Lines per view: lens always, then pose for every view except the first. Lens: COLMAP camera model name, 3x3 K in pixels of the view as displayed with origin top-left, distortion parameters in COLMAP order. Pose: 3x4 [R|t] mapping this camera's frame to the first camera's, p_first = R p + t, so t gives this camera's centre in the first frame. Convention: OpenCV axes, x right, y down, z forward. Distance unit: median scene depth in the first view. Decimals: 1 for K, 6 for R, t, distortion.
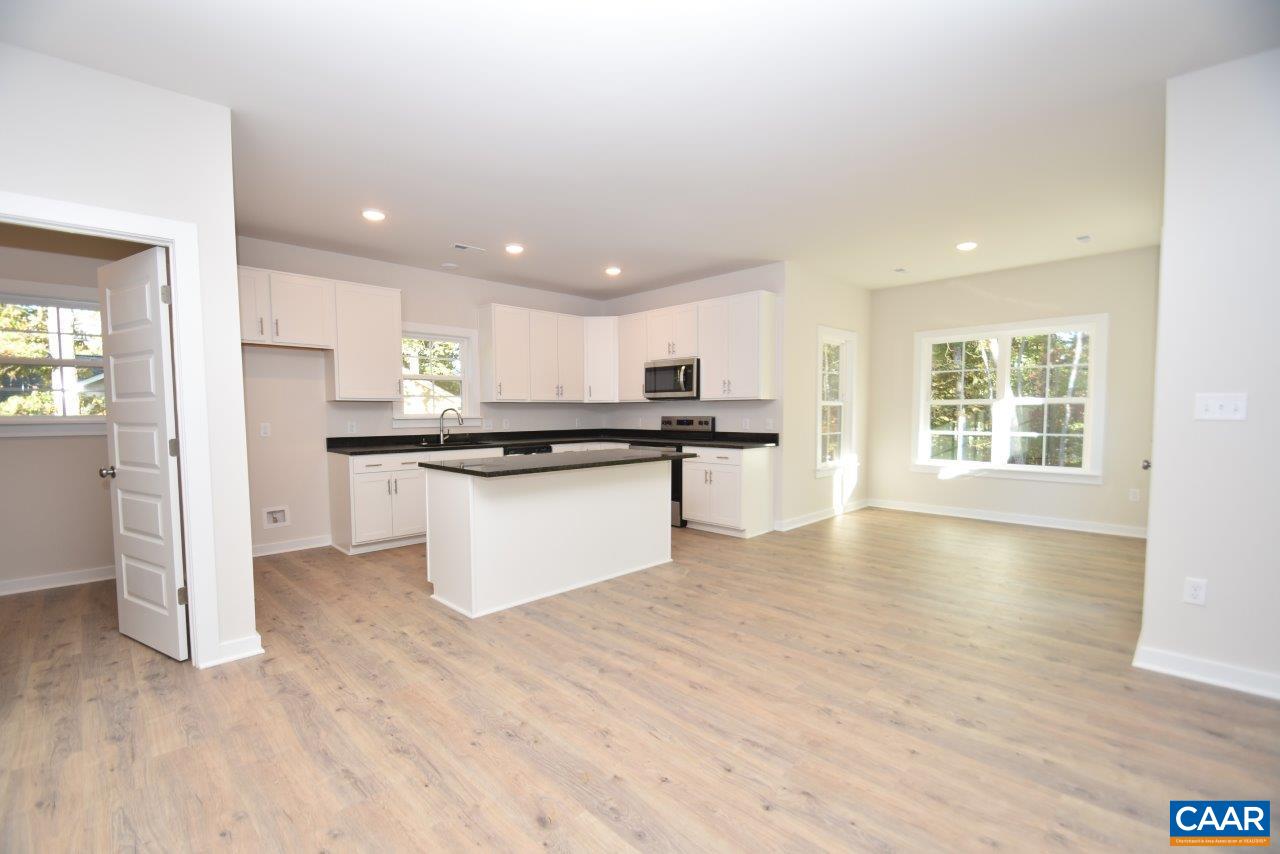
lens RADIAL K [[570.6, 0, 633.2], [0, 570.6, 448.1], [0, 0, 1]] dist [-0.023176, -0.000596]
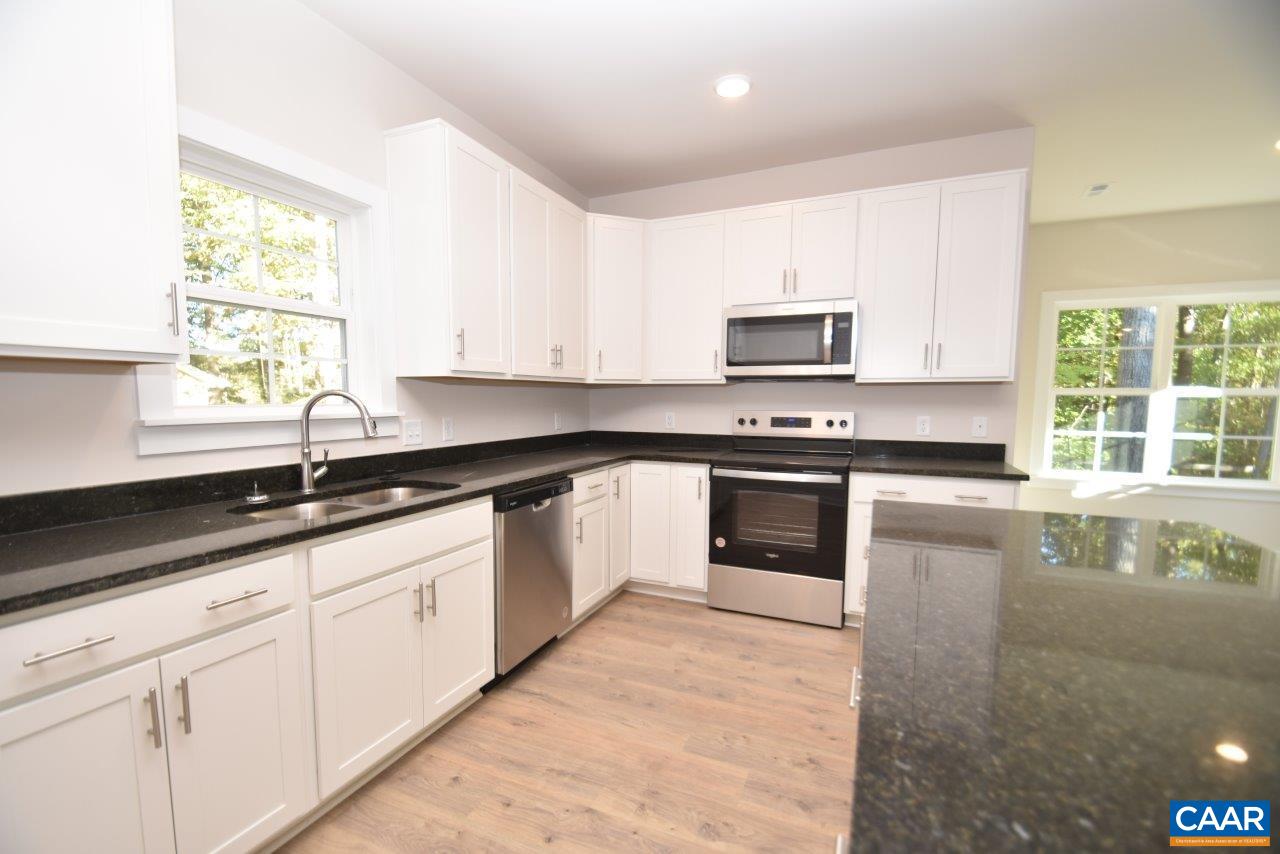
lens RADIAL K [[604.0, 0, 642.2], [0, 604.0, 401.4], [0, 0, 1]] dist [-0.026758, -0.000361]
pose [[0.935738, 0.007532, 0.352614, -0.246956], [0.012843, 0.998381, -0.055408, -0.035908], [-0.352461, 0.056376, 0.934127, 0.522788]]
